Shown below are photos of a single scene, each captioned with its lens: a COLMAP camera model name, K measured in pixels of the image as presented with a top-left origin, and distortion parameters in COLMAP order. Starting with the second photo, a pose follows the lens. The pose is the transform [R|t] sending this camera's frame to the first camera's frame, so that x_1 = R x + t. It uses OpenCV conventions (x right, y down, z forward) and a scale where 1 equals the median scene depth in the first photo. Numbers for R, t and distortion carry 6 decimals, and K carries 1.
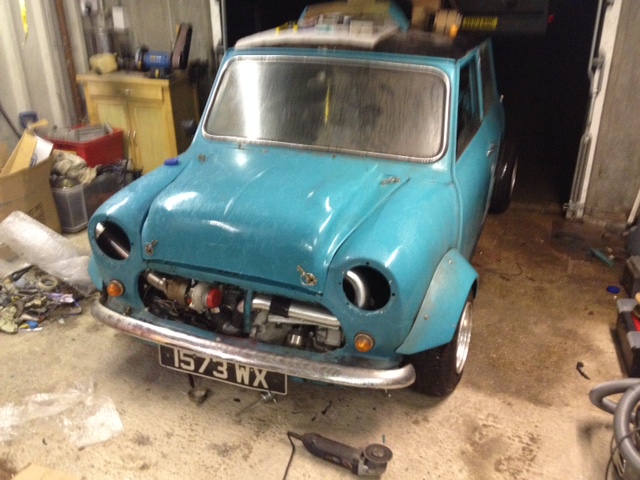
lens RADIAL K [[596.6, 0, 320.0], [0, 596.6, 240.0], [0, 0, 1]] dist [0.080311, -0.025696]
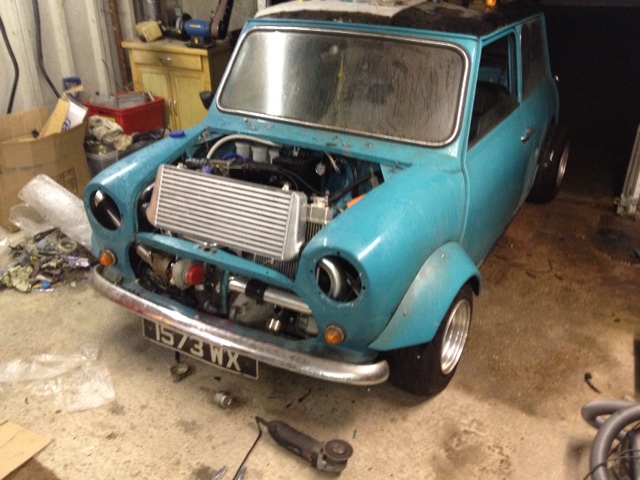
lens RADIAL K [[596.6, 0, 320.0], [0, 596.6, 240.0], [0, 0, 1]] dist [0.080311, -0.025696]
pose [[0.989170, 0.068922, -0.129583, 0.139702], [-0.062920, 0.996772, 0.049862, -0.021928], [0.132601, -0.041169, 0.990314, 0.046414]]
